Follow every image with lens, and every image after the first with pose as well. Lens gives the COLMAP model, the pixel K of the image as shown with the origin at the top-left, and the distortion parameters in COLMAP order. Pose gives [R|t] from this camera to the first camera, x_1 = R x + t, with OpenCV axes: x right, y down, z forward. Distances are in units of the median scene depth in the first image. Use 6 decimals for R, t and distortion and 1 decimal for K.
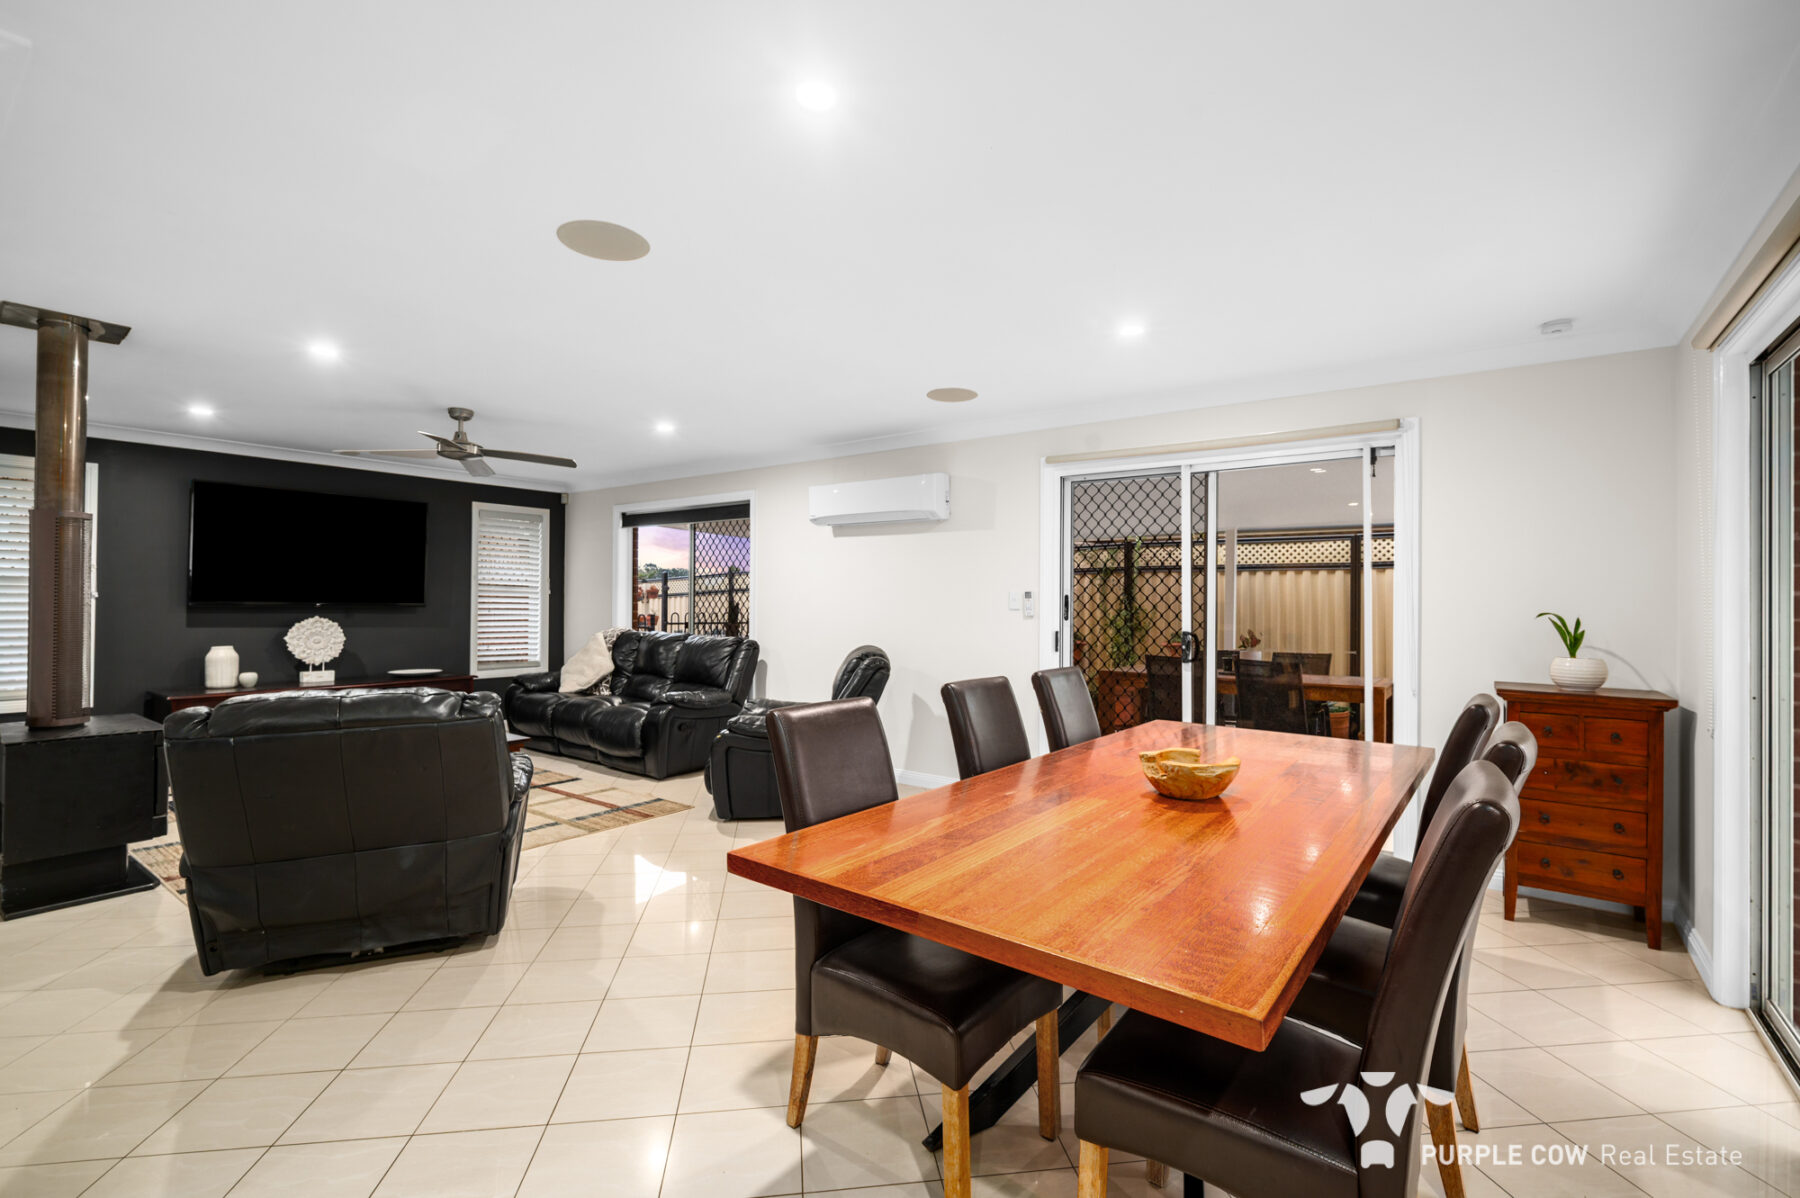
lens RADIAL K [[799.8, 0, 899.6], [0, 799.8, 596.3], [0, 0, 1]] dist [-0.001346, 0.000053]
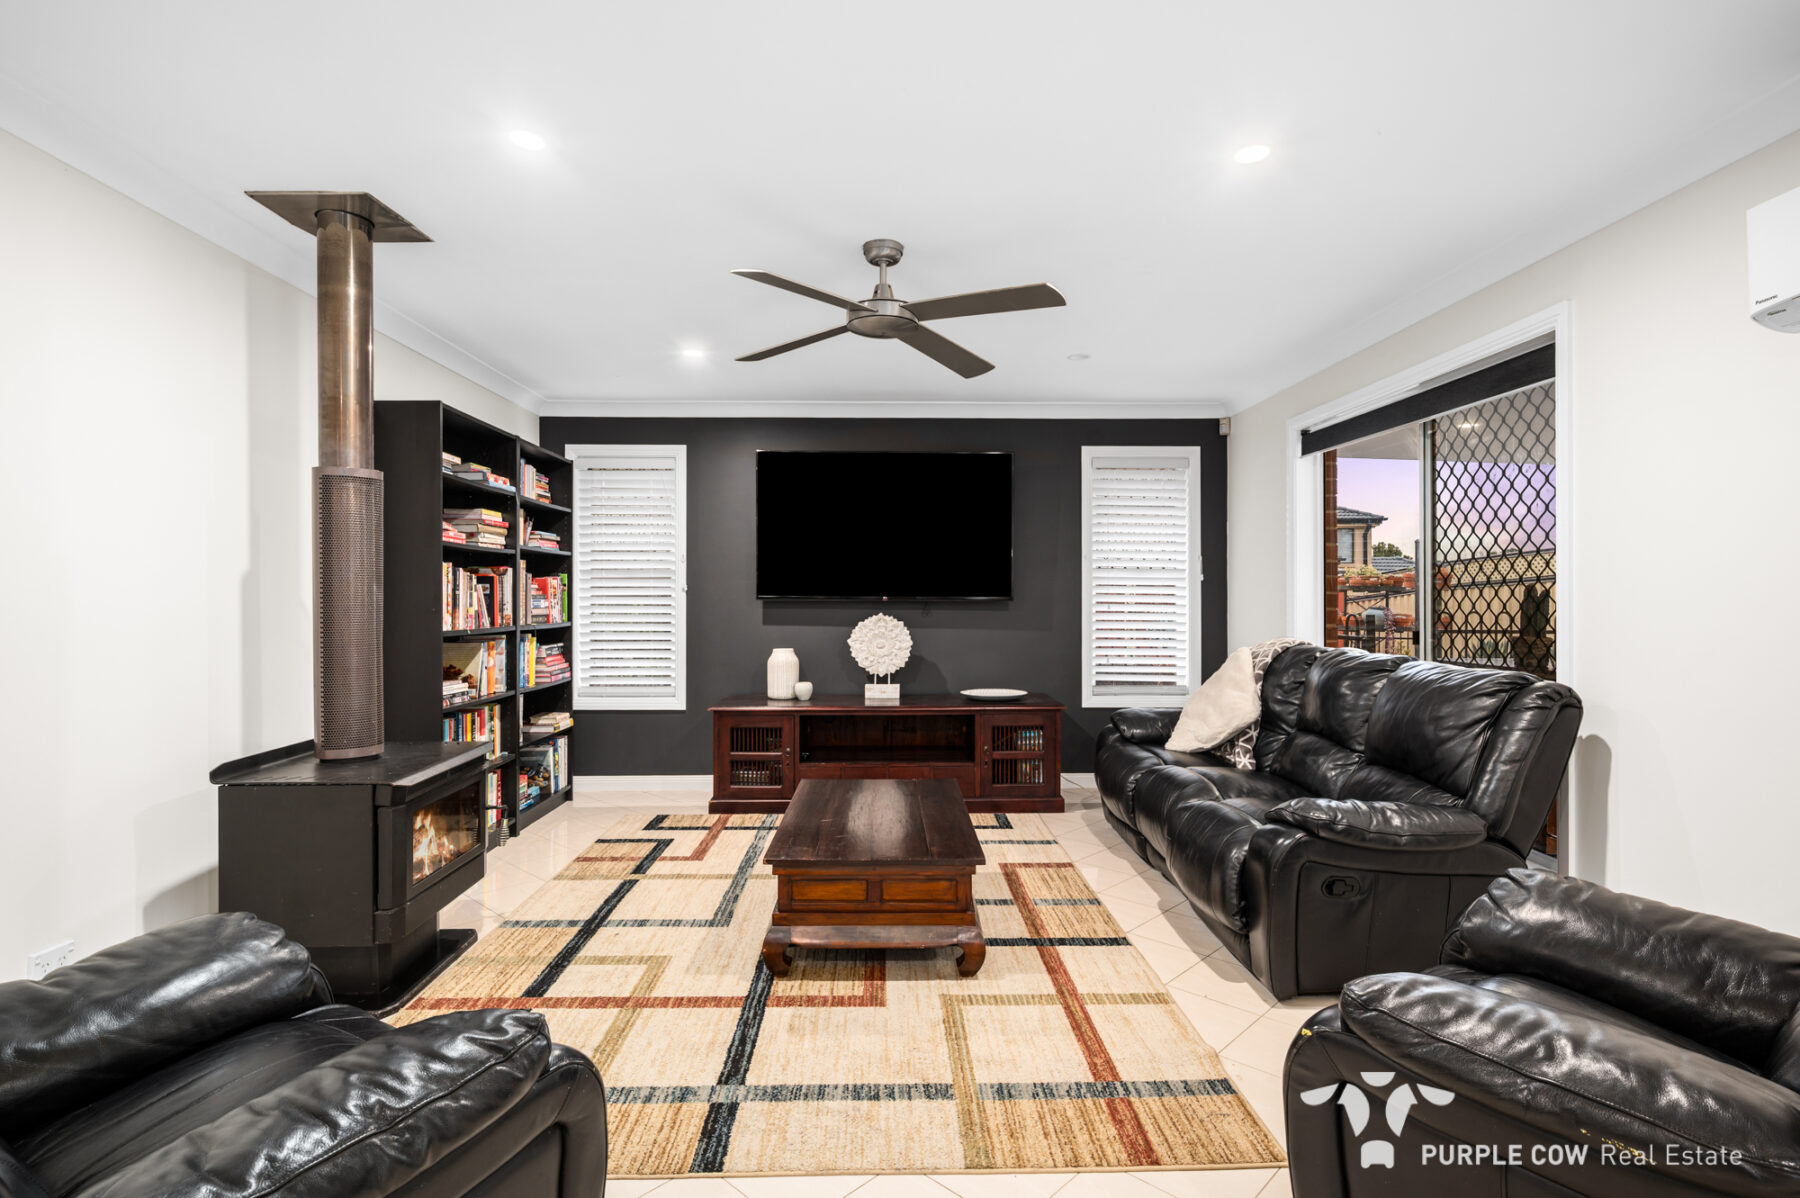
lens RADIAL K [[890.5, 0, 907.8], [0, 890.5, 595.3], [0, 0, 1]] dist [0.013426, 0.000005]
pose [[0.622607, -0.007966, -0.782494, -0.040320], [0.009555, 0.999951, -0.002577, 0.010071], [0.782476, -0.005872, 0.622652, 0.480149]]
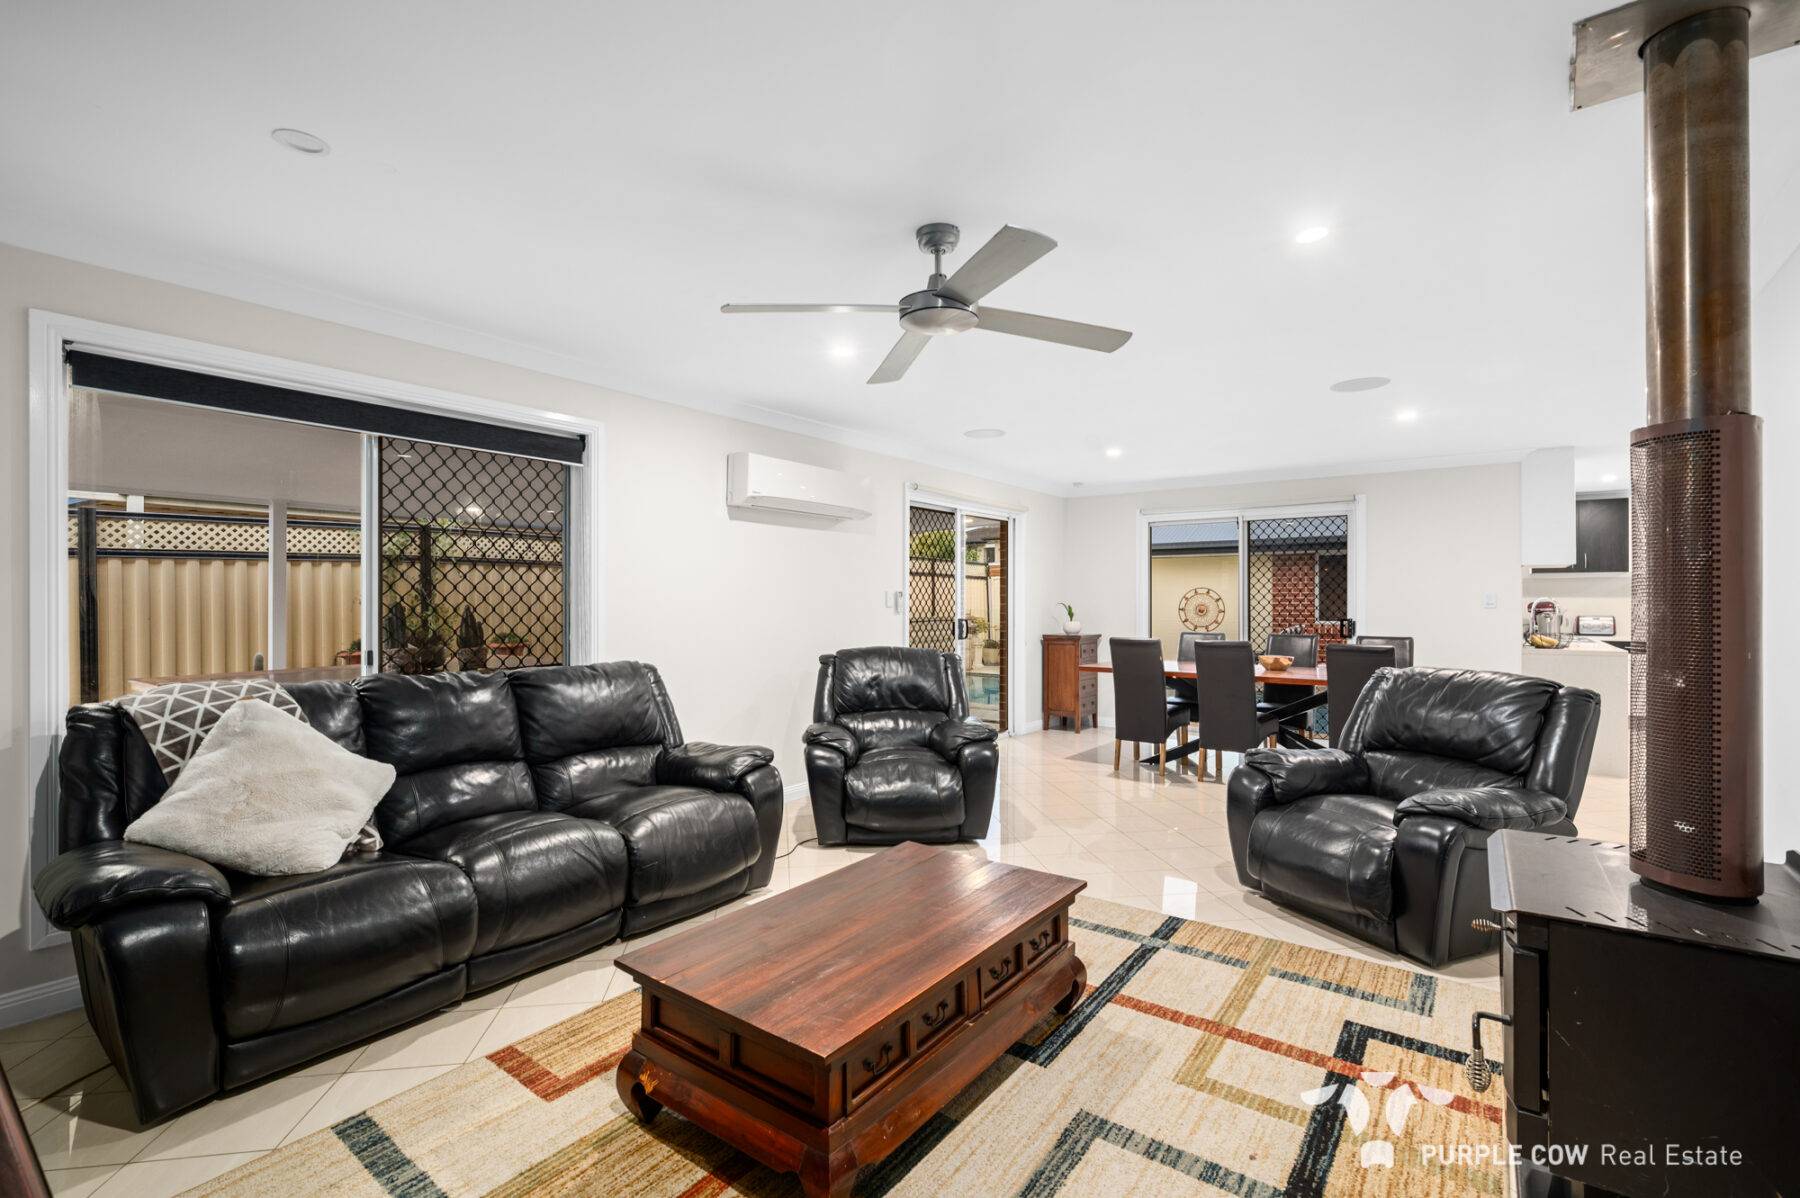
lens RADIAL K [[799.8, 0, 902.3], [0, 799.8, 601.7], [0, 0, 1]] dist [-0.001346, 0.000053]
pose [[-0.007459, -0.010079, 0.999921, -0.815858], [-0.004626, 0.999939, 0.010045, -0.001226], [-0.999961, -0.004551, -0.007506, 0.790478]]
